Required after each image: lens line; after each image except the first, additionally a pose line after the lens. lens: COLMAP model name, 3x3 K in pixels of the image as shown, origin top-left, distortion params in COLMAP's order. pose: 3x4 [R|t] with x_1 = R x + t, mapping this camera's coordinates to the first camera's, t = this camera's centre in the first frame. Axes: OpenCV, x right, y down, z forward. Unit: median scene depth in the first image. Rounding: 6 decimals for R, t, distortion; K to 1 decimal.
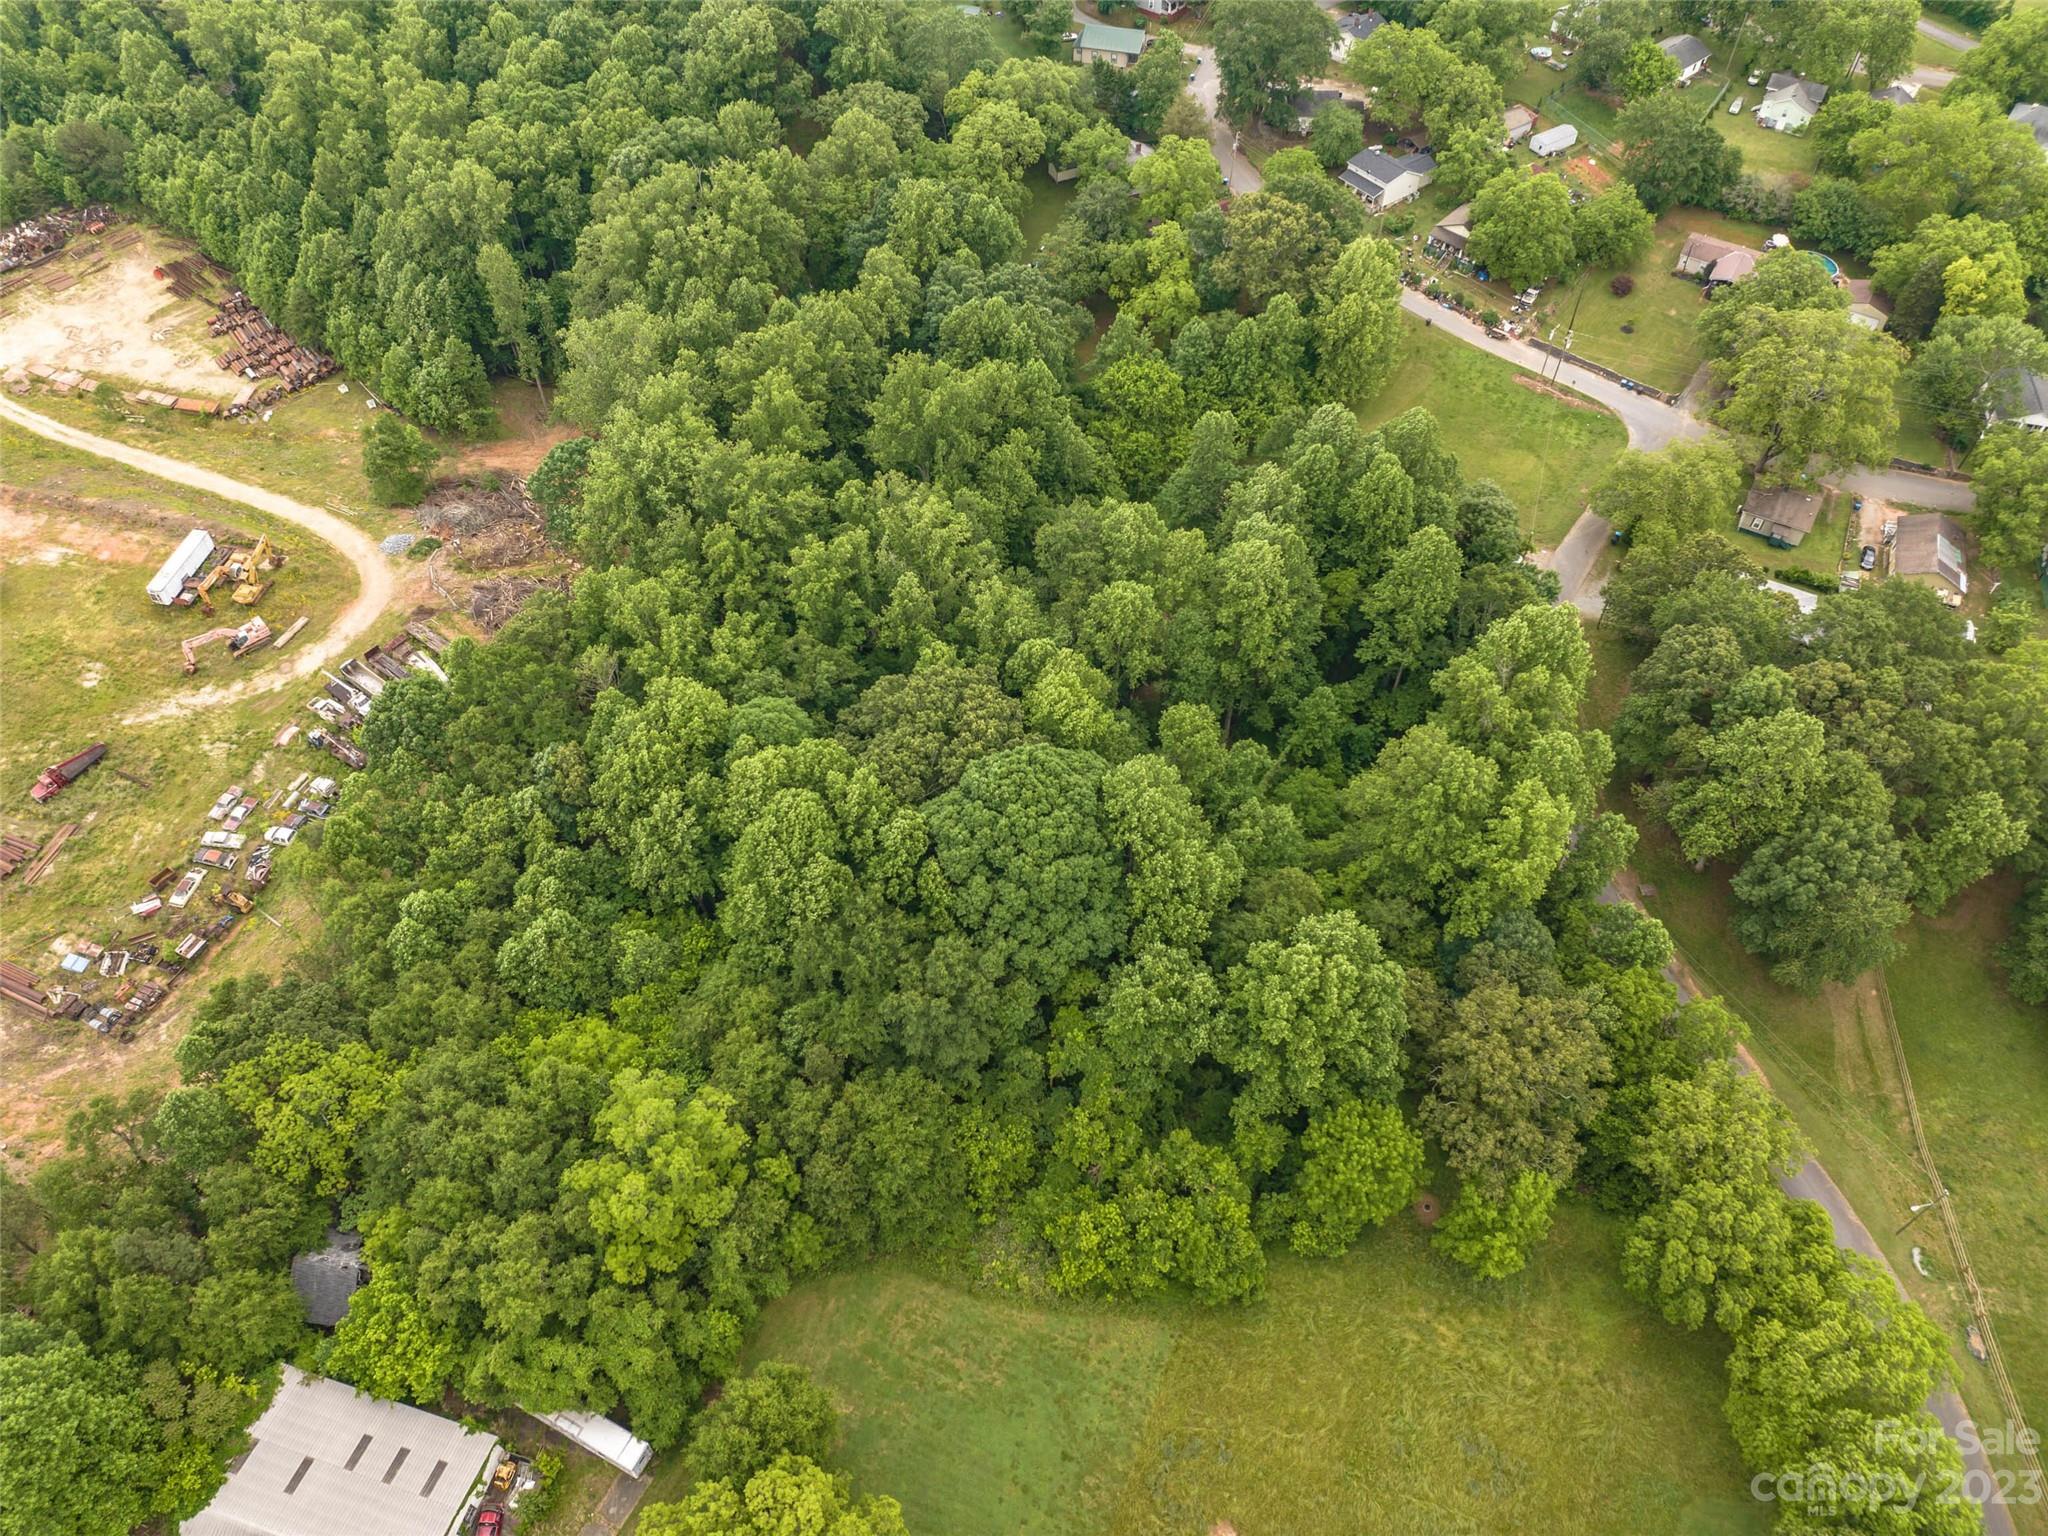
lens RADIAL K [[1438.3, 0, 1024.0], [0, 1438.3, 768.0], [0, 0, 1]] dist [-0.066552, 0.042239]
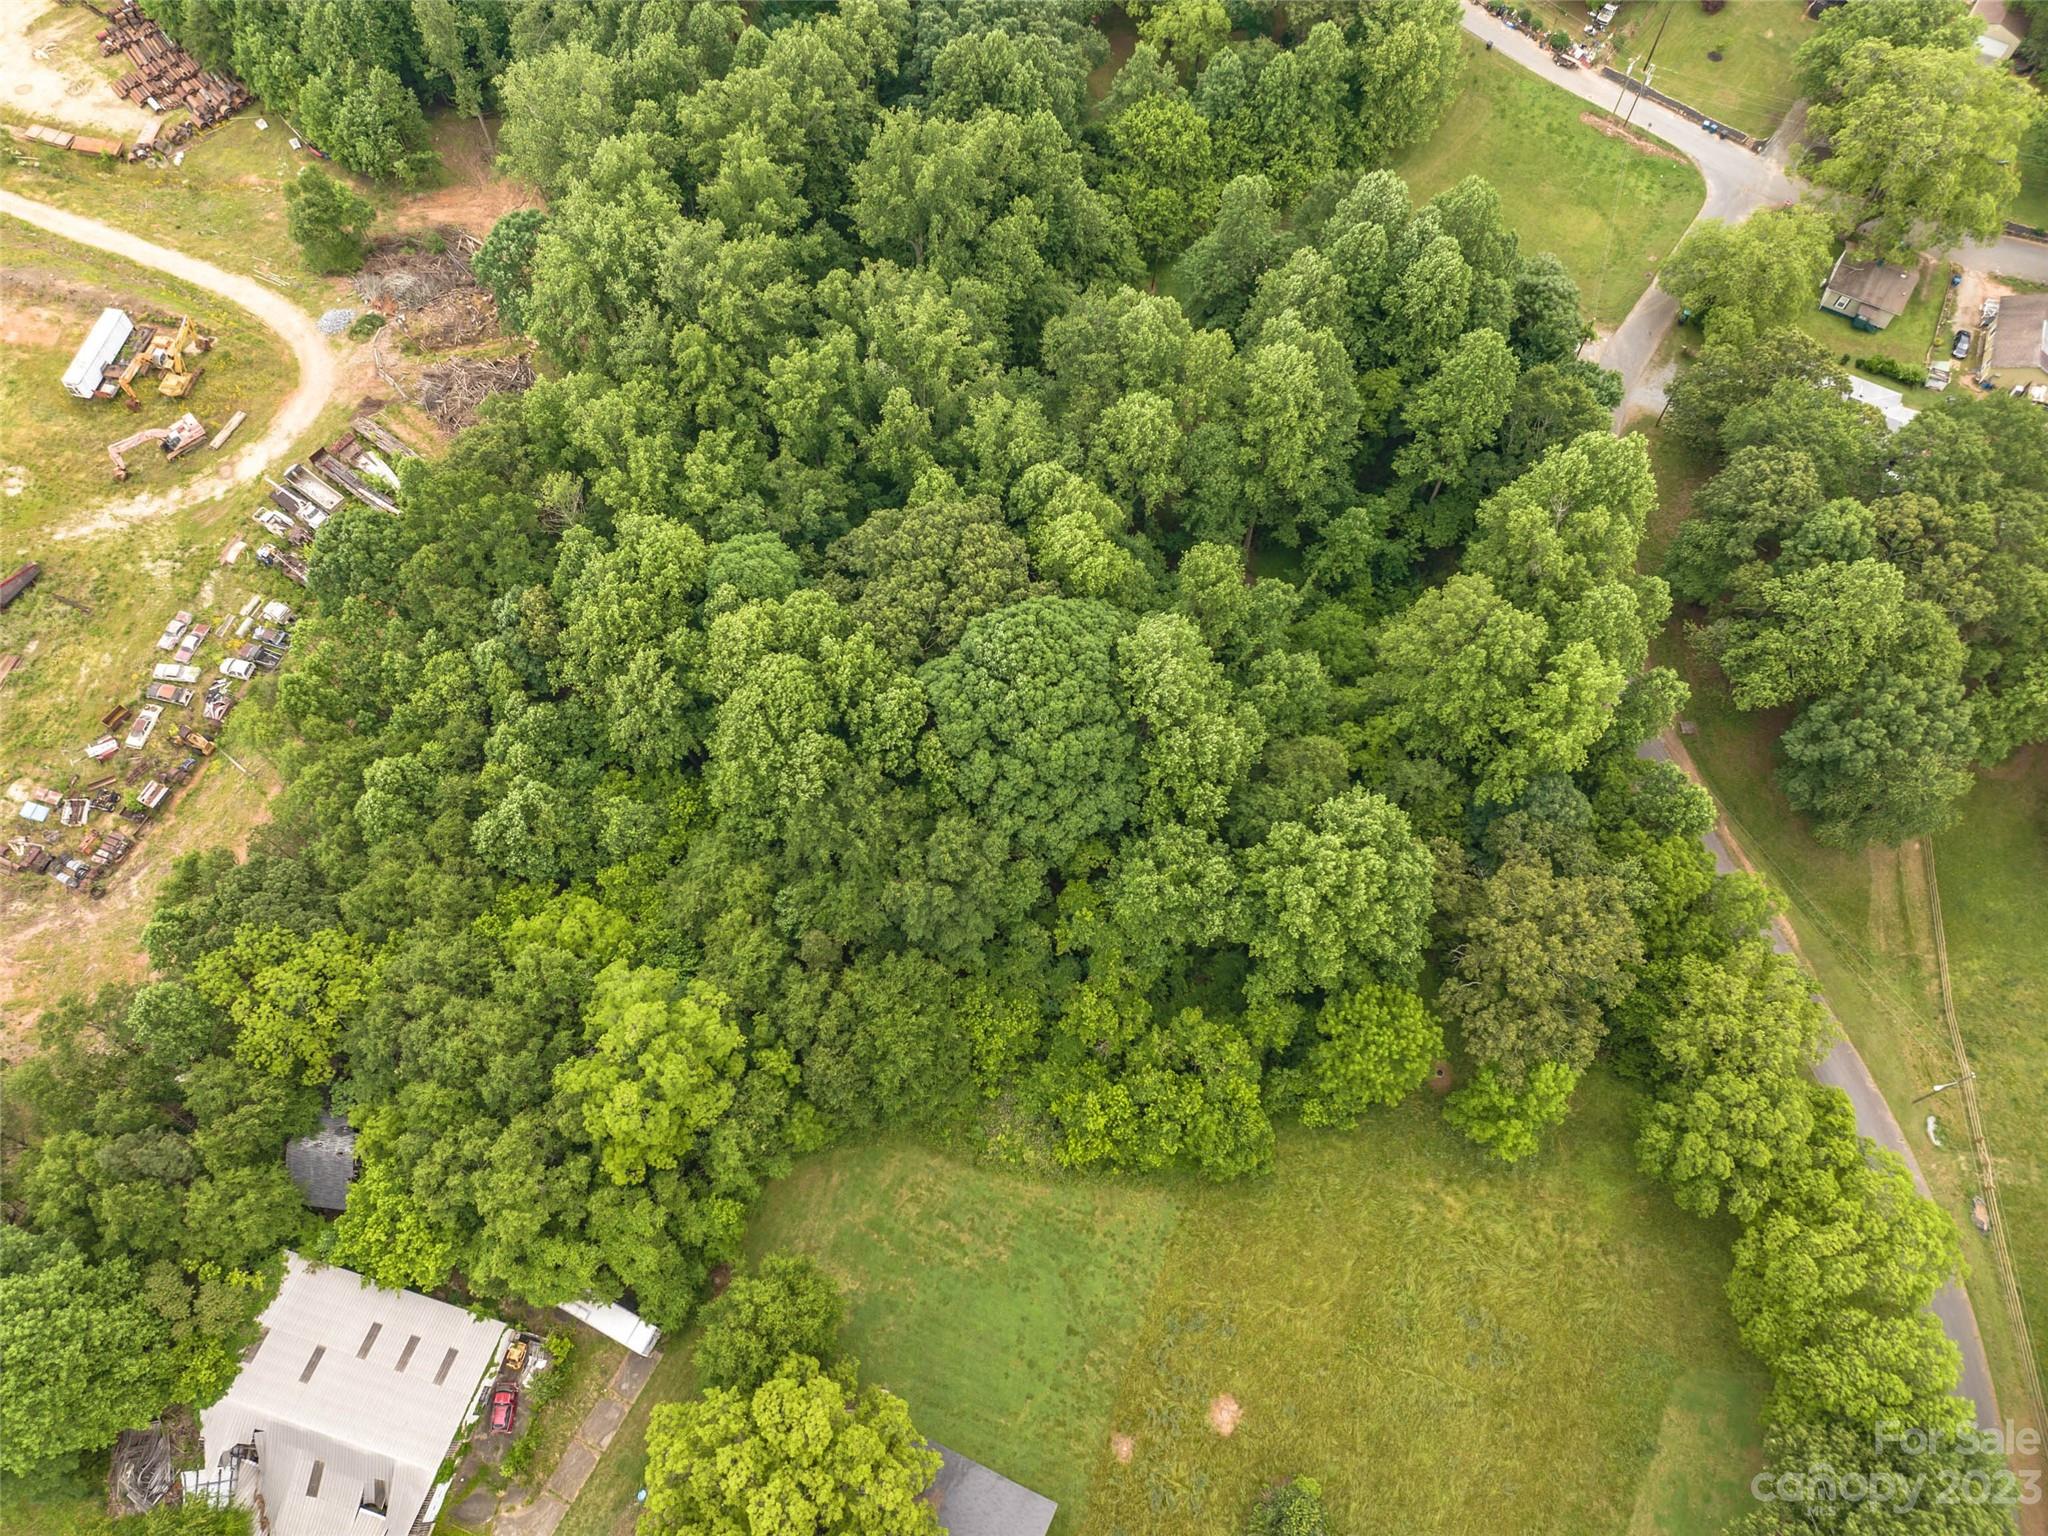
lens RADIAL K [[1438.3, 0, 1024.0], [0, 1438.3, 768.0], [0, 0, 1]] dist [-0.066552, 0.042239]
pose [[0.999999, 0.001145, 0.000177, -0.004094], [-0.001156, 0.975896, 0.218234, -0.110359], [0.000077, -0.218234, 0.975897, 0.085036]]
